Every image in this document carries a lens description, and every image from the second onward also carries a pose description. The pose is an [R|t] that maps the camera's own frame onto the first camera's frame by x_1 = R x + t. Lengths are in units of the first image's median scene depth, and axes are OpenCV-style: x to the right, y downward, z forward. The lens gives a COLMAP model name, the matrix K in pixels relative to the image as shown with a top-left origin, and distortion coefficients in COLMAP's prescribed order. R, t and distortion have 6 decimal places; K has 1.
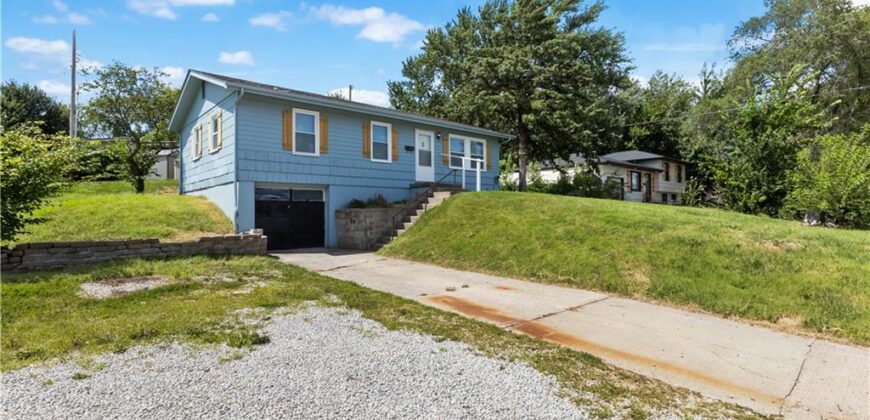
lens RADIAL K [[470.2, 0, 459.4], [0, 470.2, 208.4], [0, 0, 1]] dist [-0.003039, -0.000073]
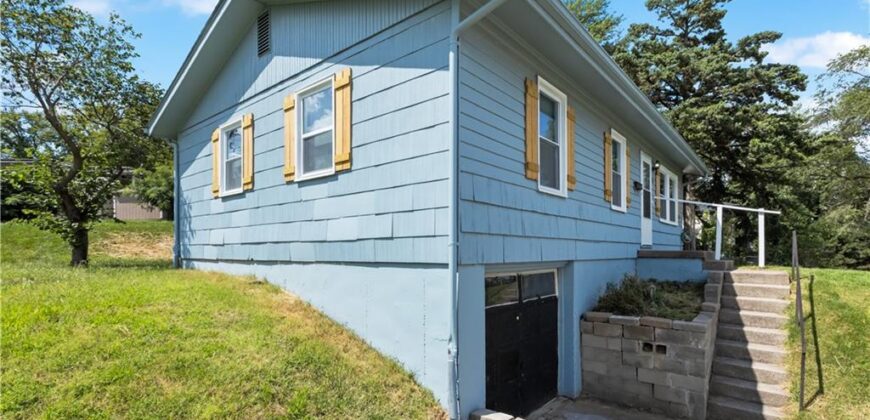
lens RADIAL K [[418.7, 0, 437.2], [0, 418.7, 245.7], [0, 0, 1]] dist [-0.000035, -0.000057]
pose [[0.987602, 0.009887, 0.156665, -0.457355], [-0.011261, 0.999906, 0.007879, -0.064242], [-0.156572, -0.009545, 0.987620, 0.606827]]
